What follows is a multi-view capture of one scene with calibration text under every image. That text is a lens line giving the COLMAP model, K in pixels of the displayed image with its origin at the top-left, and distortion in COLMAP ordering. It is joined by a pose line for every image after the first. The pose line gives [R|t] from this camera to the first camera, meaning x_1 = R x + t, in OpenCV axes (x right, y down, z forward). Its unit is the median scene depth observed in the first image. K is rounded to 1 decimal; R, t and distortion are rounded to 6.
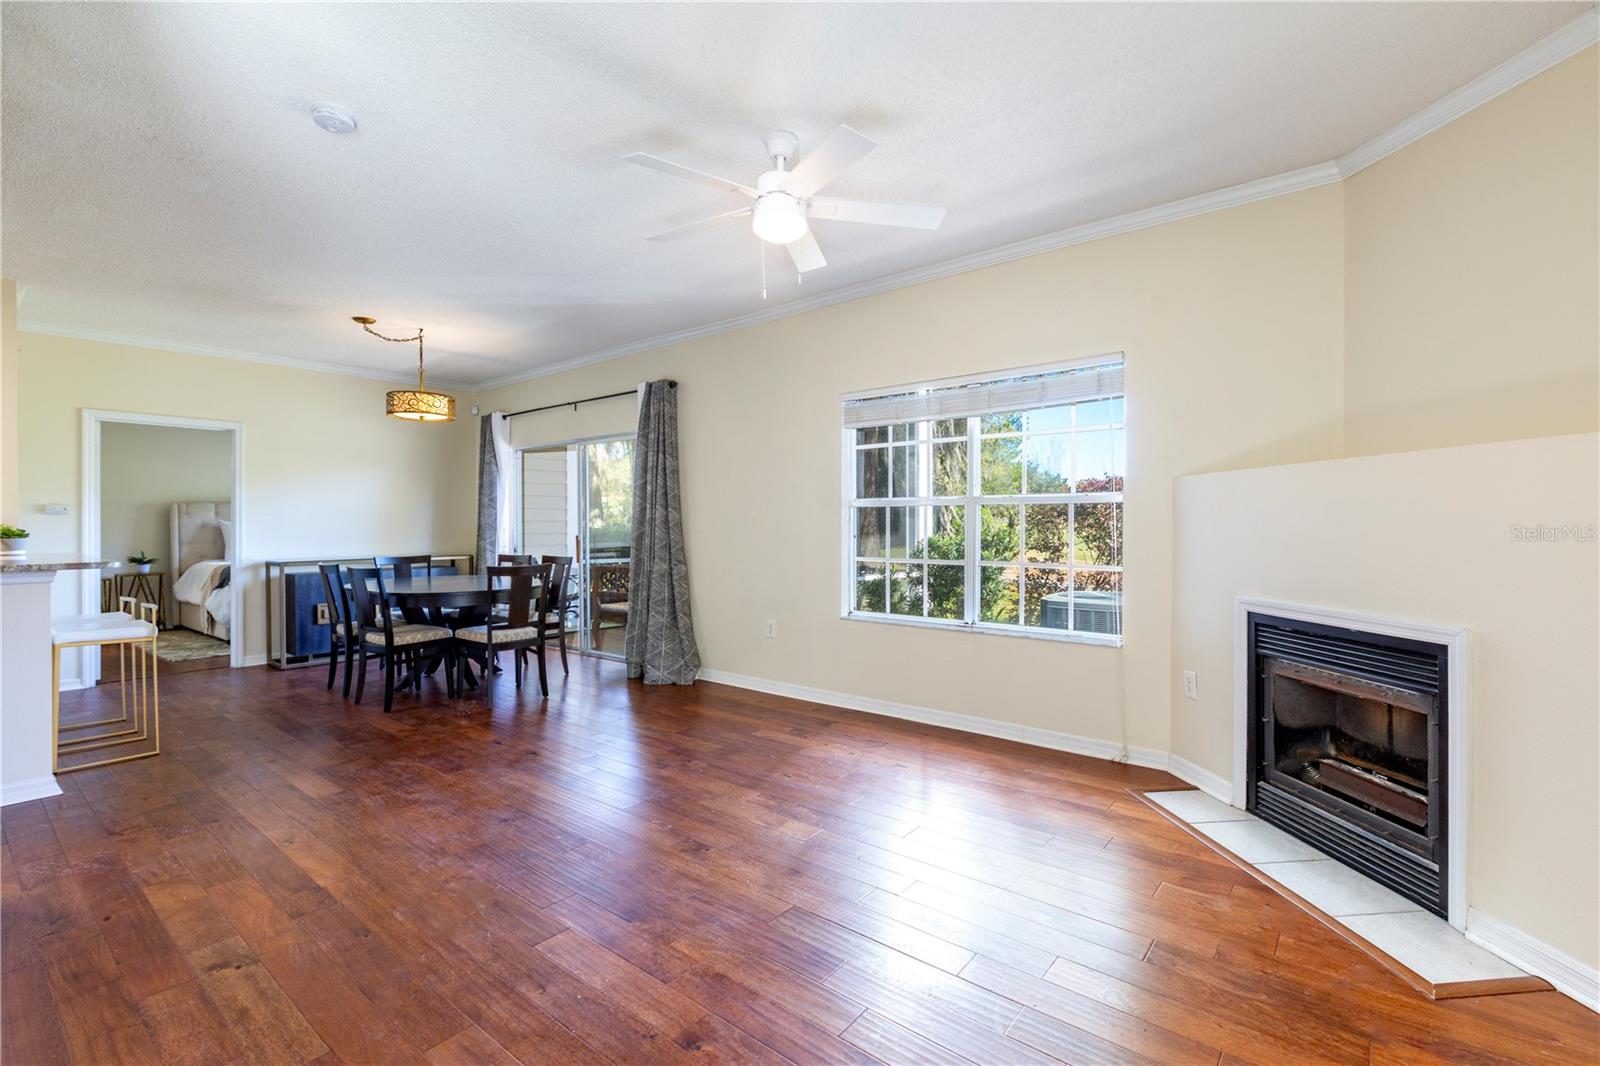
lens RADIAL K [[713.6, 0, 801.4], [0, 713.6, 527.6], [0, 0, 1]] dist [0.000311, -0.000043]
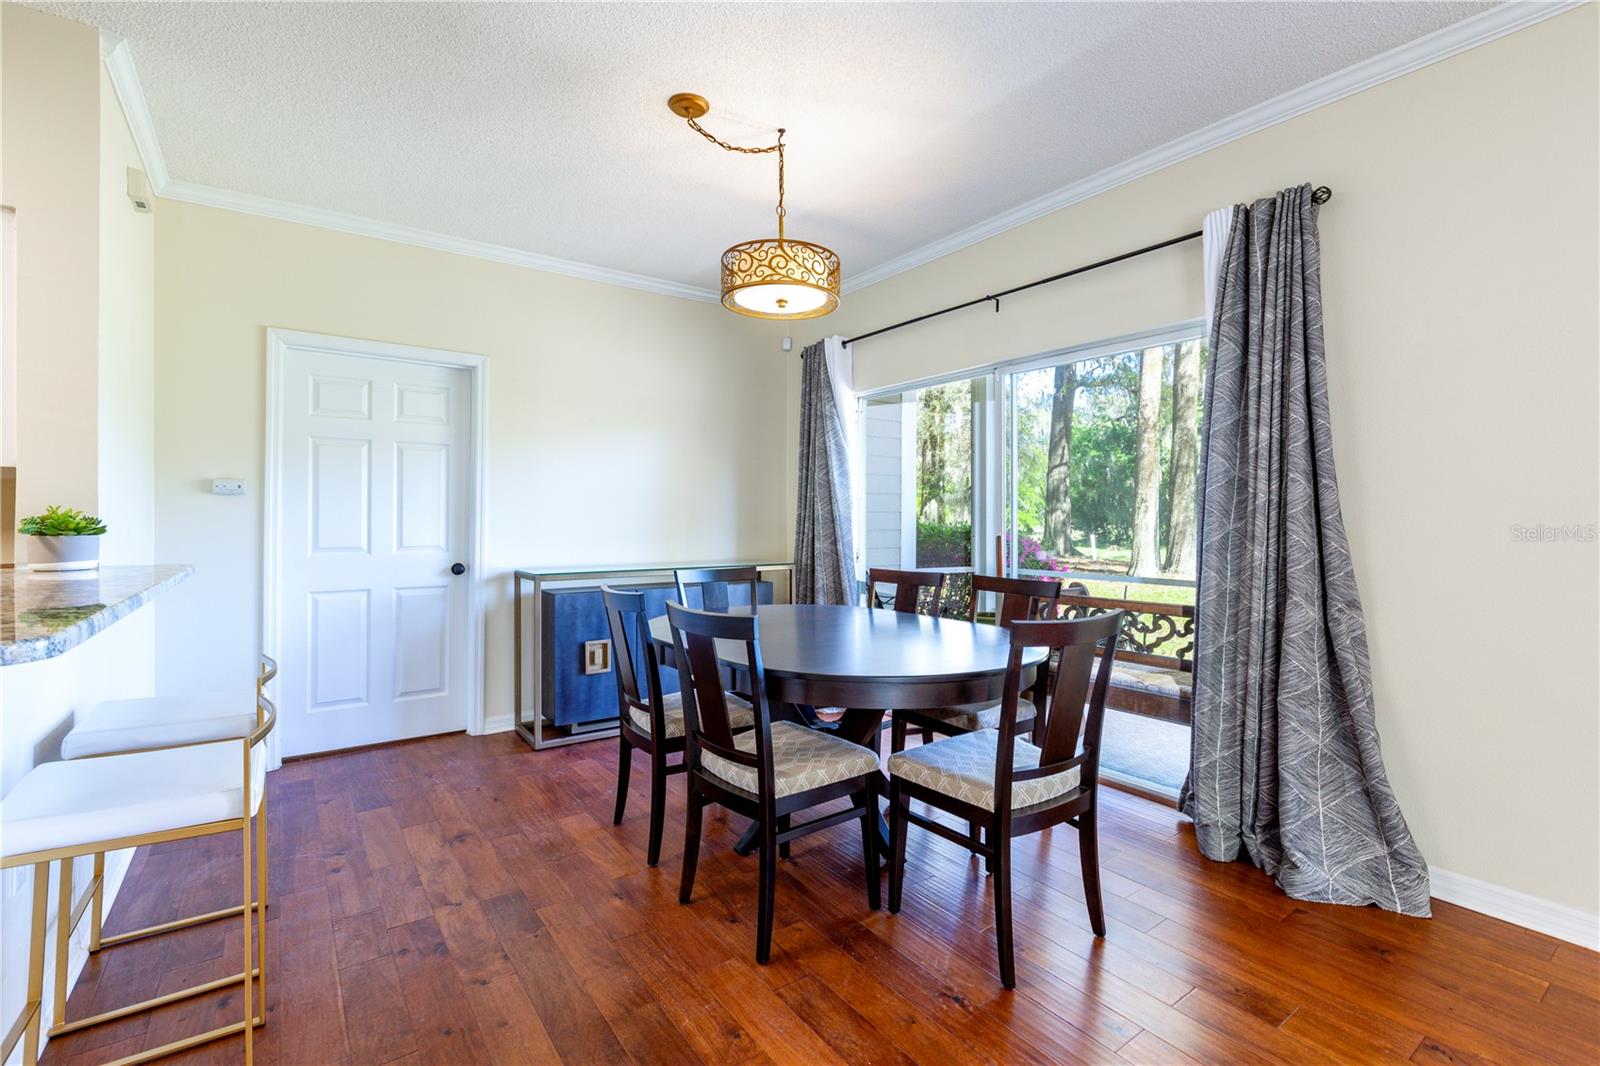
lens RADIAL K [[720.5, 0, 796.8], [0, 720.5, 515.2], [0, 0, 1]] dist [0.001449, 0.000725]
pose [[0.963745, 0.004724, -0.266783, -0.338209], [-0.007041, 0.999945, -0.007728, 0.000594], [0.266732, 0.009327, 0.963726, 0.448629]]
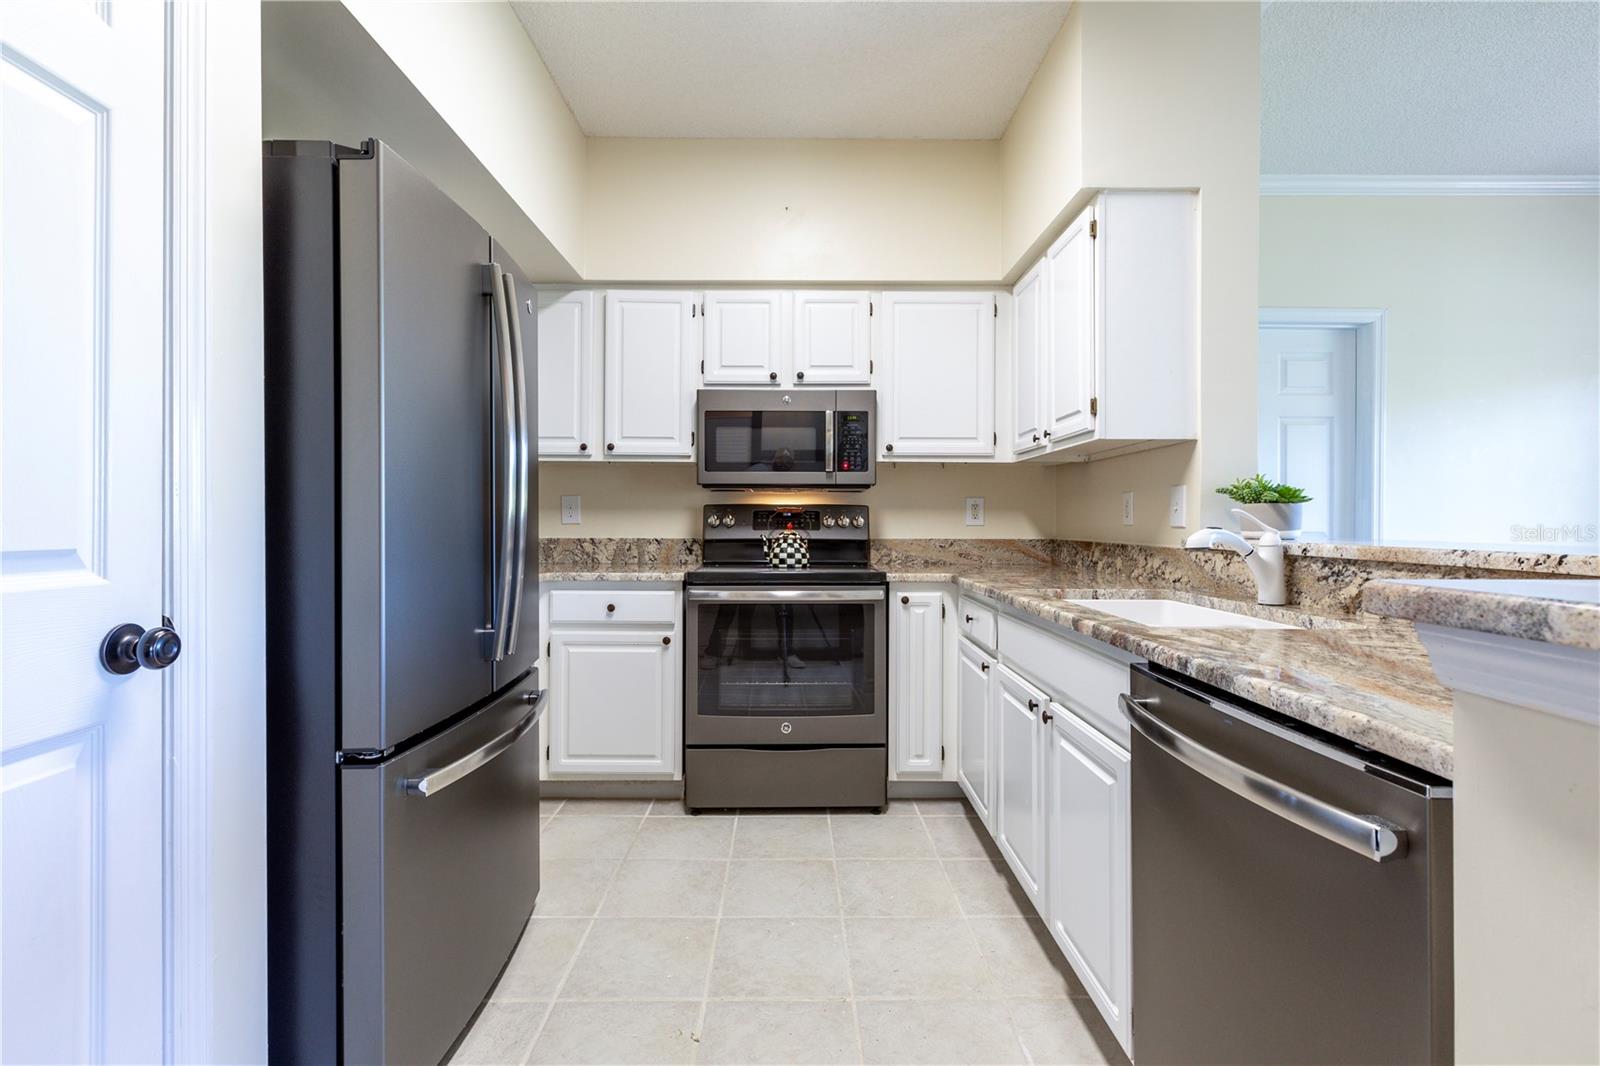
lens RADIAL K [[717.4, 0, 801.0], [0, 717.4, 521.0], [0, 0, 1]] dist [-0.000242, 0.000616]
pose [[0.632940, 0.004604, -0.774187, -0.636967], [-0.006269, 0.999980, 0.000821, 0.019096], [0.774176, 0.004333, 0.632956, 0.305628]]
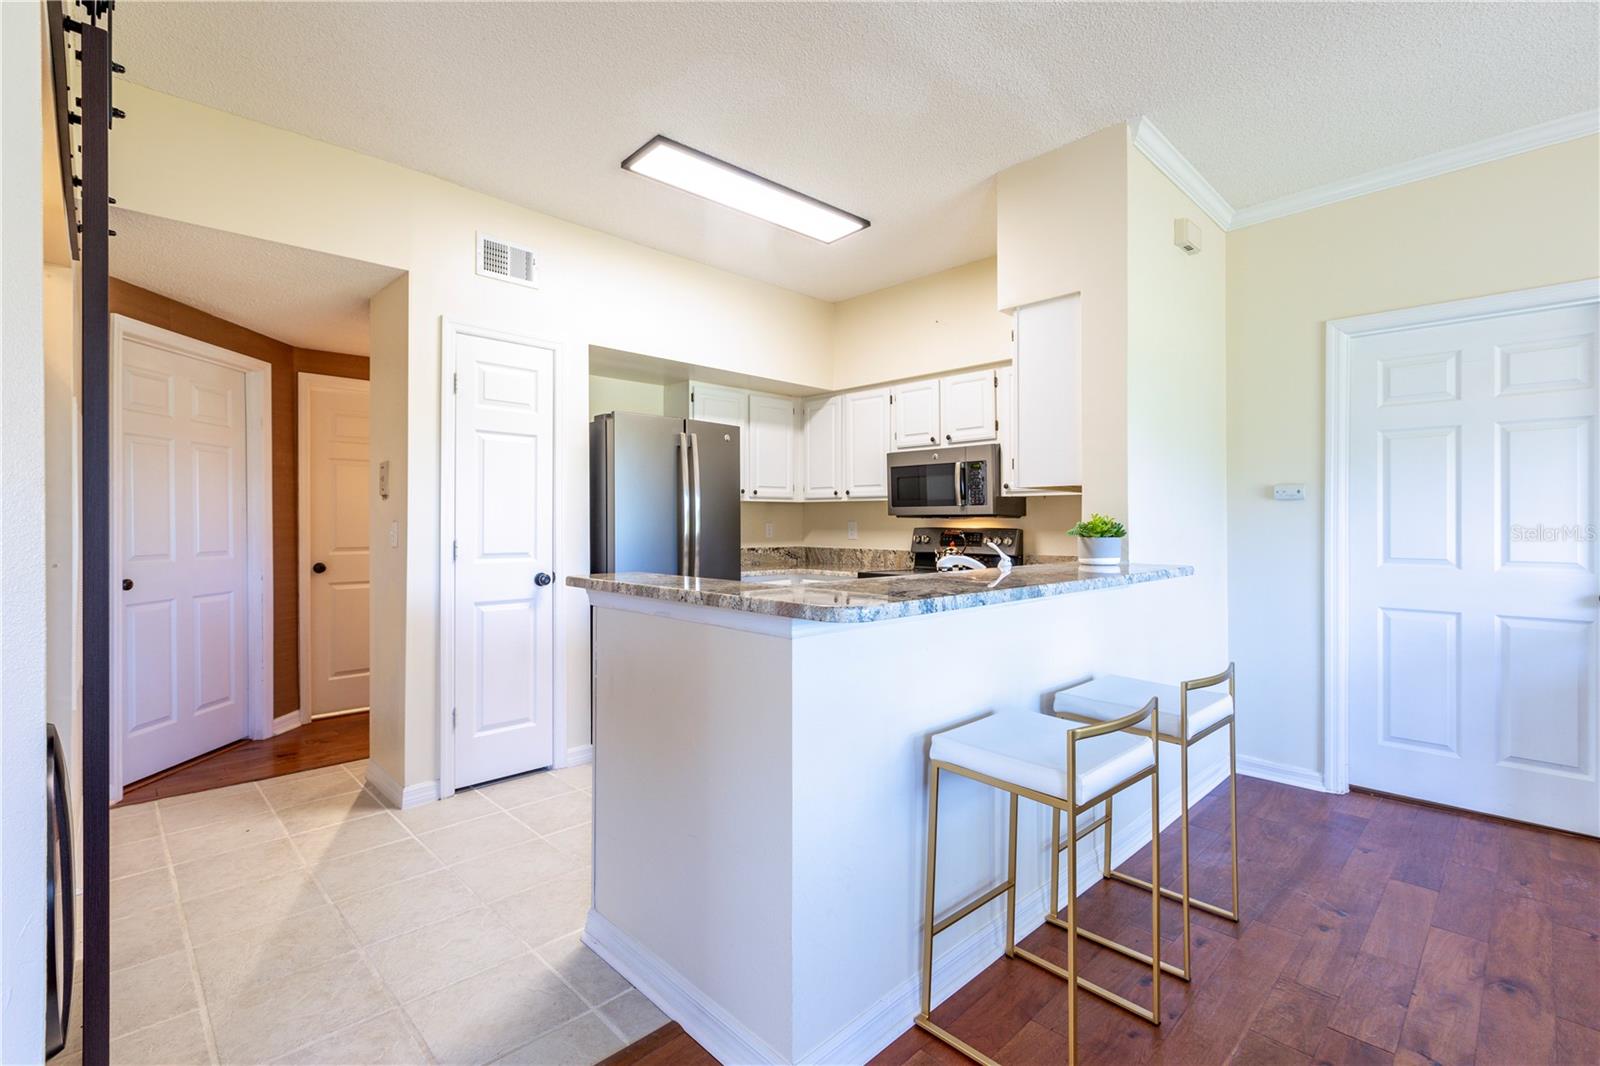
lens RADIAL K [[717.4, 0, 801.0], [0, 717.4, 521.0], [0, 0, 1]] dist [-0.000242, 0.000616]
pose [[-0.119569, 0.000672, -0.992826, -0.316082], [-0.003540, 0.999993, 0.001103, 0.000301], [0.992820, 0.003646, -0.119566, 0.557534]]
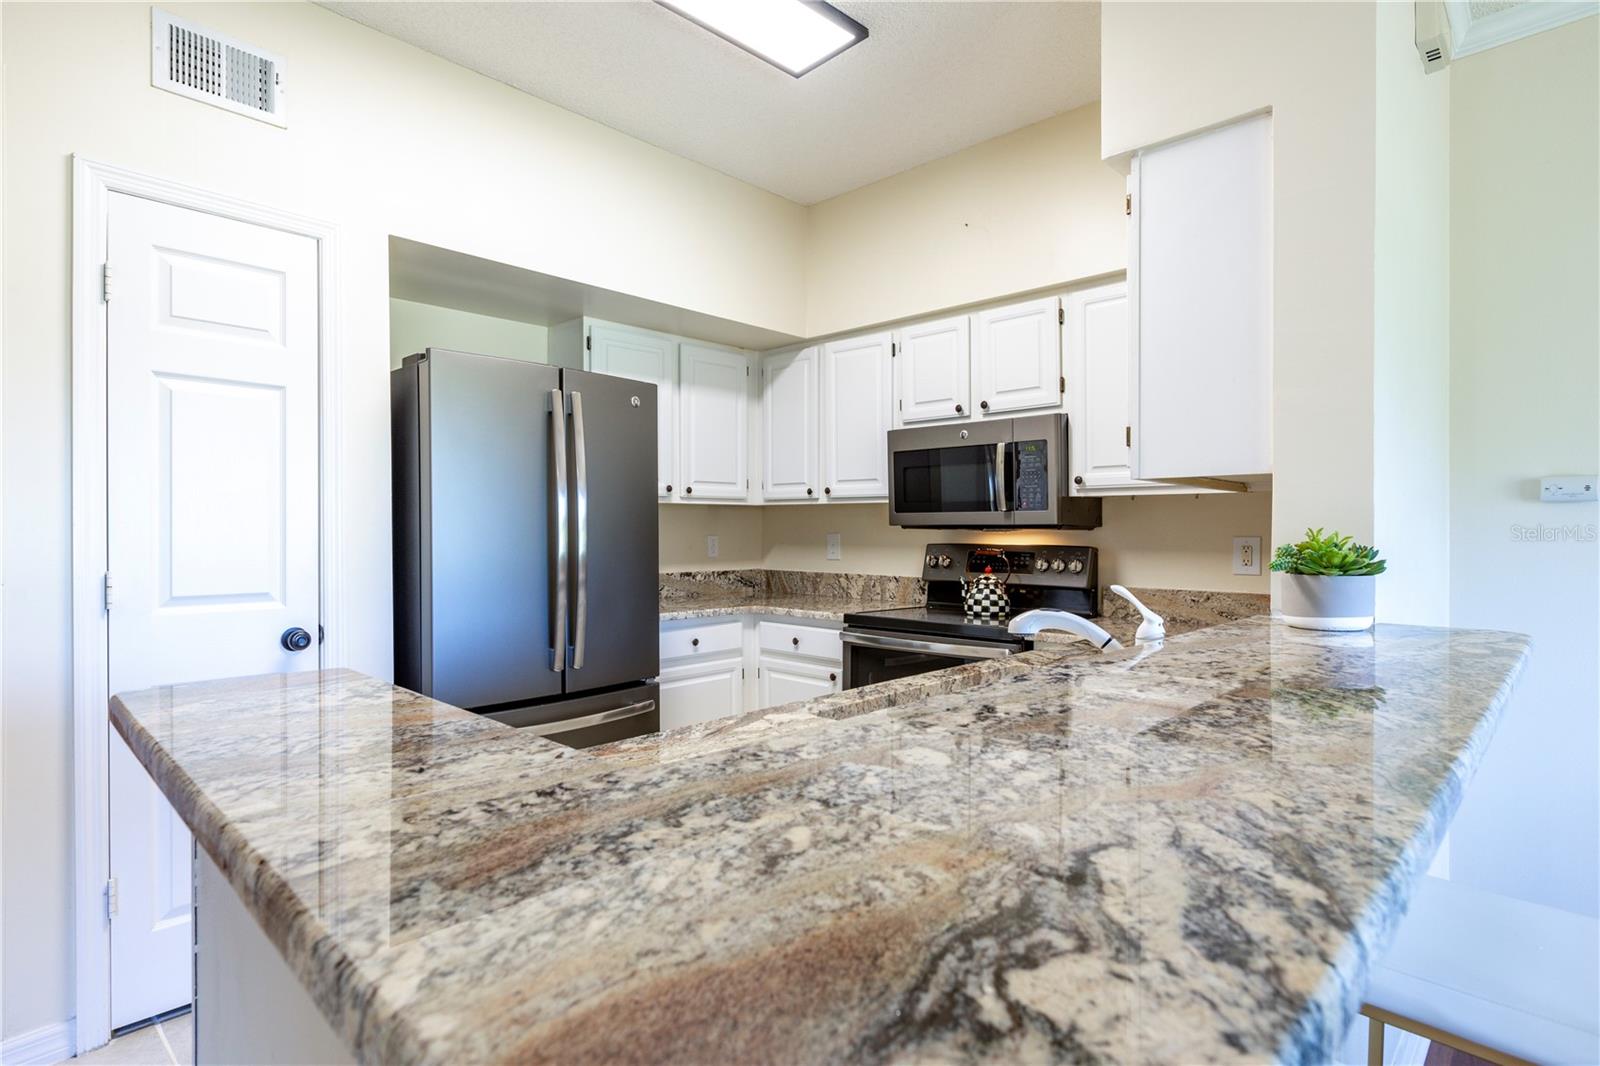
lens RADIAL K [[825.7, 0, 804.1], [0, 825.7, 536.6], [0, 0, 1]] dist [0.000578, 0.000444]
pose [[-0.078491, 0.011403, -0.996850, -0.497553], [-0.003753, 0.999924, 0.011734, -0.003720], [0.996908, 0.004663, -0.078442, 0.544705]]
